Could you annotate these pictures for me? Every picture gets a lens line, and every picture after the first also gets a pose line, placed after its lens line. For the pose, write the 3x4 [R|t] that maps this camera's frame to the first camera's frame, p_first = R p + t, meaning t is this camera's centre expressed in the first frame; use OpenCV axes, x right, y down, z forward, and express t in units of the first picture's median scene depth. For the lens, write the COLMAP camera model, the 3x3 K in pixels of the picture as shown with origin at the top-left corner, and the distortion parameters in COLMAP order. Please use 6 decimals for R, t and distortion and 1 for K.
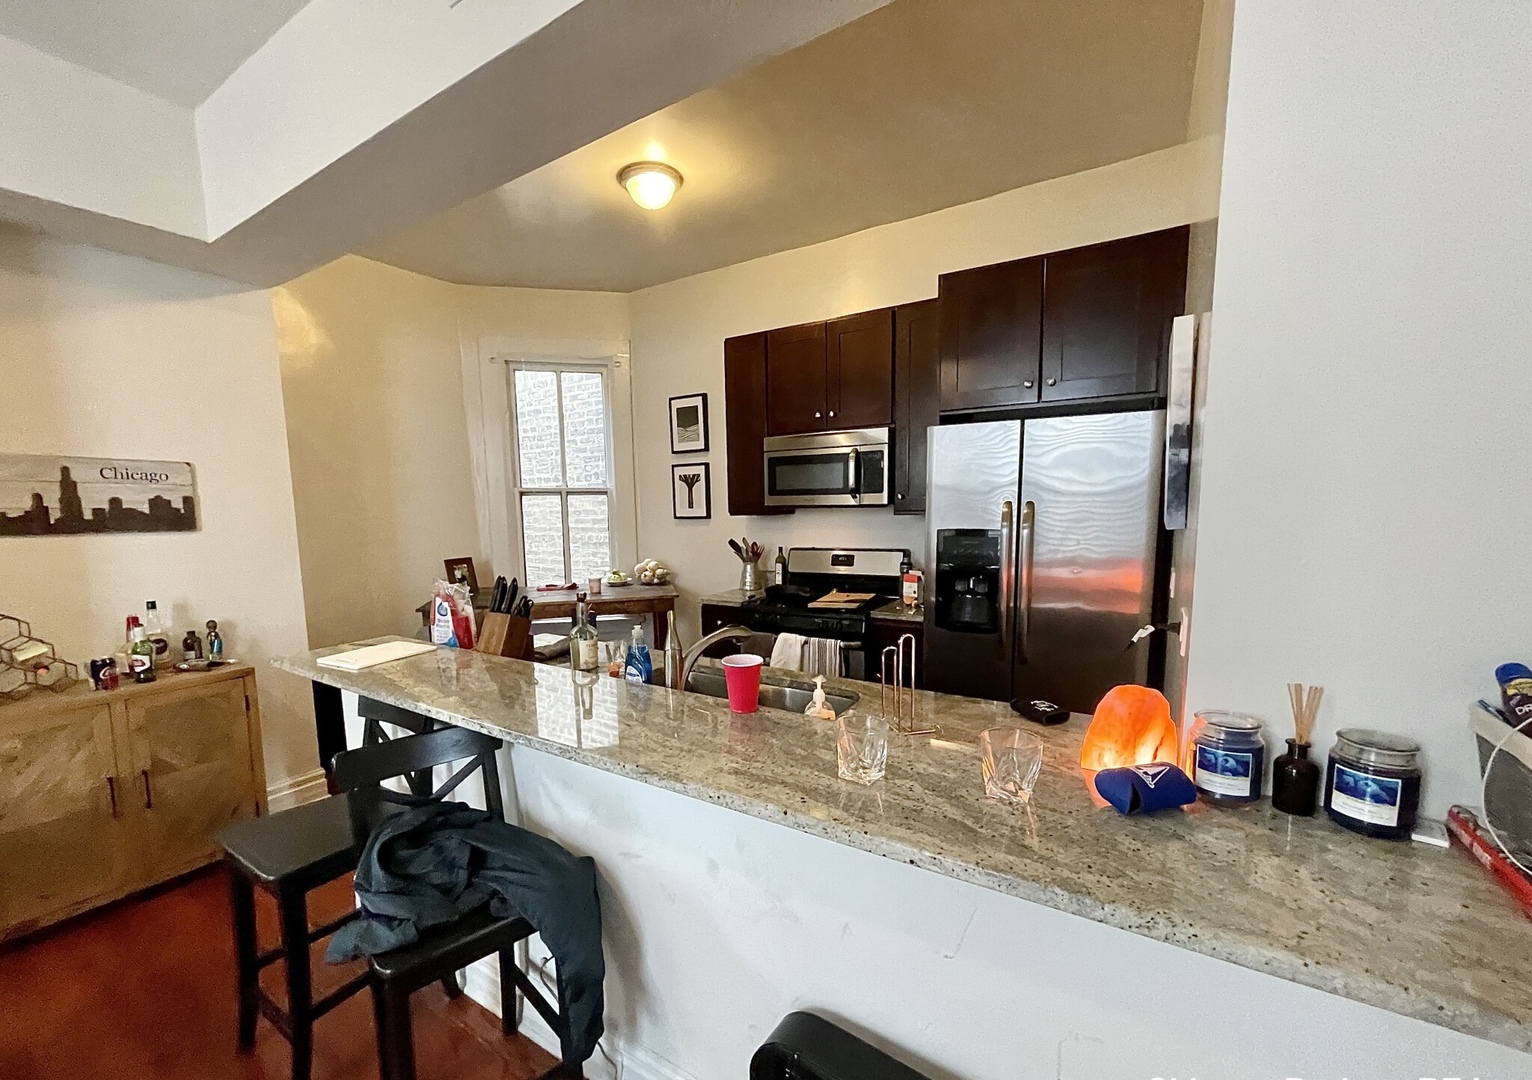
lens RADIAL K [[620.1, 0, 758.6], [0, 620.1, 581.4], [0, 0, 1]] dist [-0.000809, -0.000537]
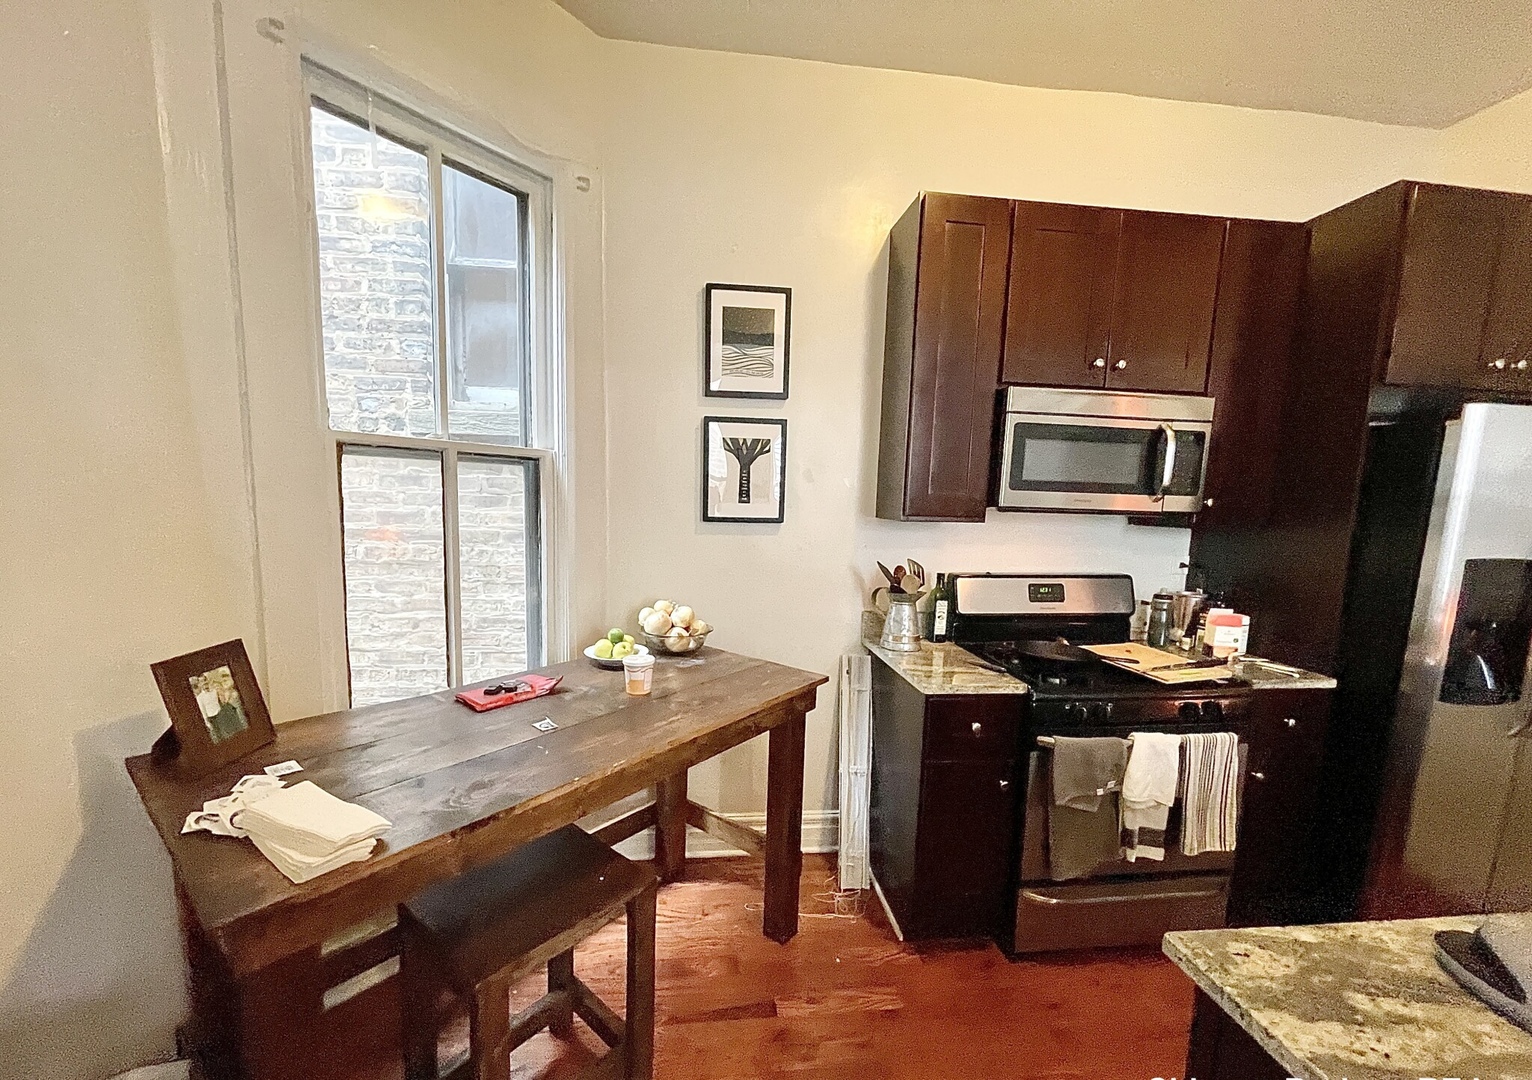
lens RADIAL K [[620.1, 0, 758.6], [0, 620.1, 581.4], [0, 0, 1]] dist [-0.000809, -0.000537]
pose [[0.780359, -0.048163, 0.623474, -0.530855], [0.038672, 0.998838, 0.028756, -0.078484], [-0.624134, 0.001671, 0.781315, 0.695593]]
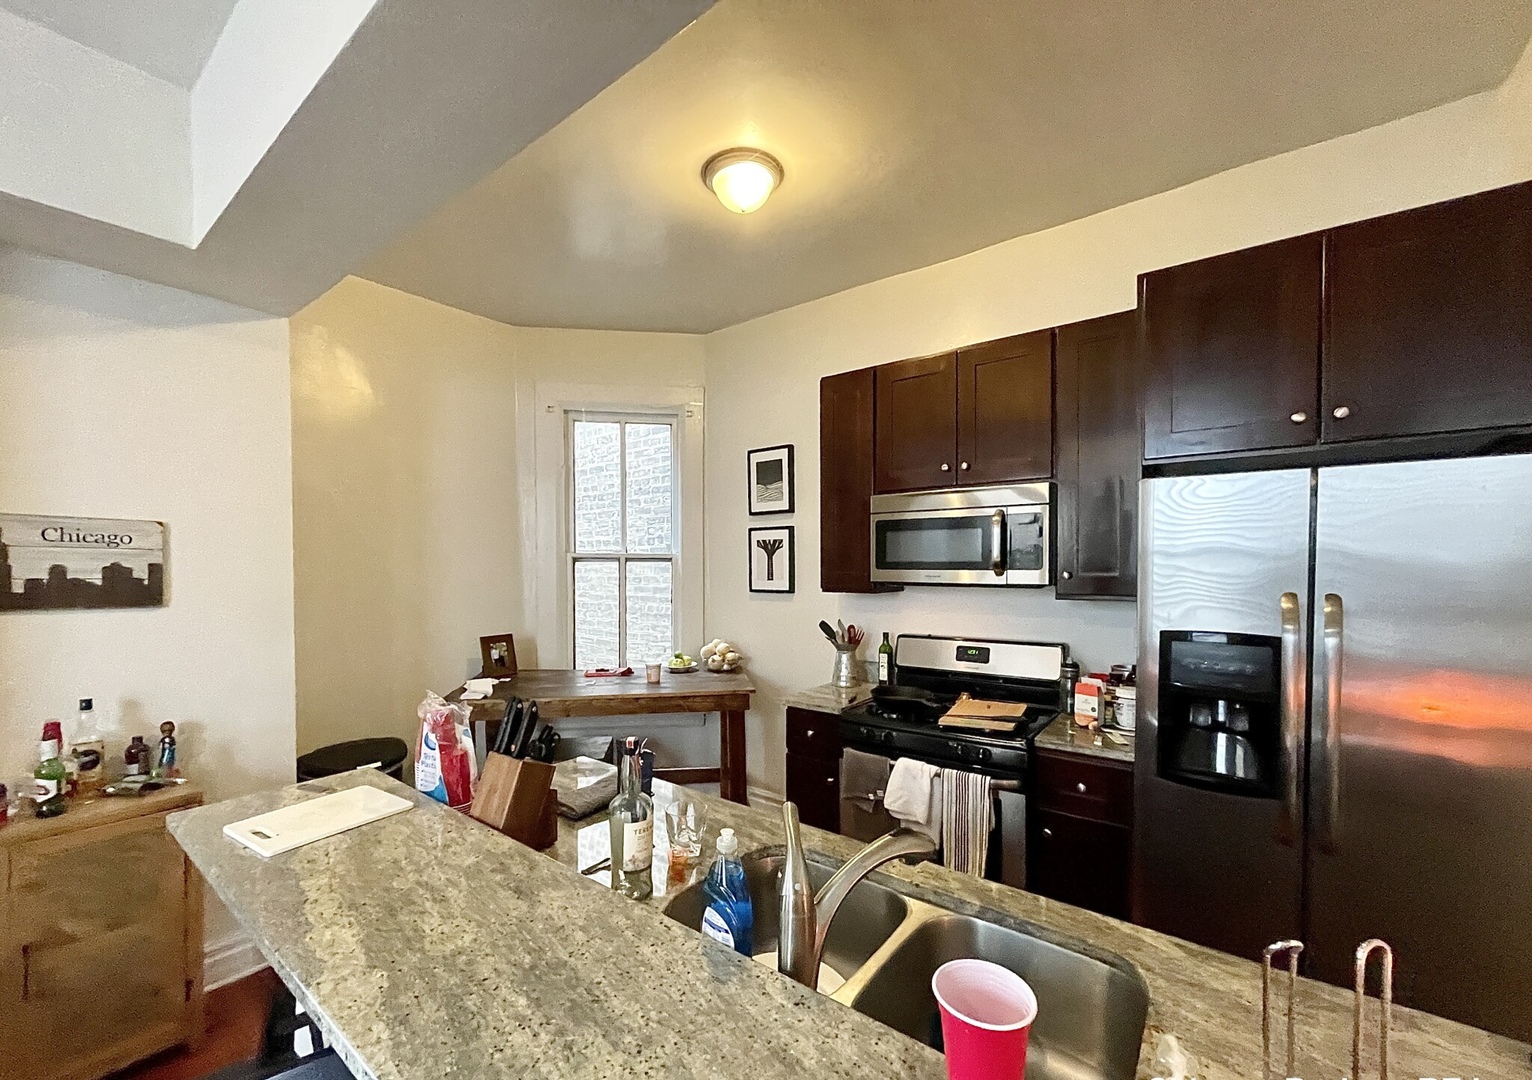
lens RADIAL K [[620.1, 0, 758.6], [0, 620.1, 581.4], [0, 0, 1]] dist [-0.000809, -0.000537]
pose [[0.995609, 0.016818, -0.092087, -0.058707], [-0.025737, 0.994997, -0.096533, -0.043339], [0.090002, 0.098479, 0.991061, 0.212787]]
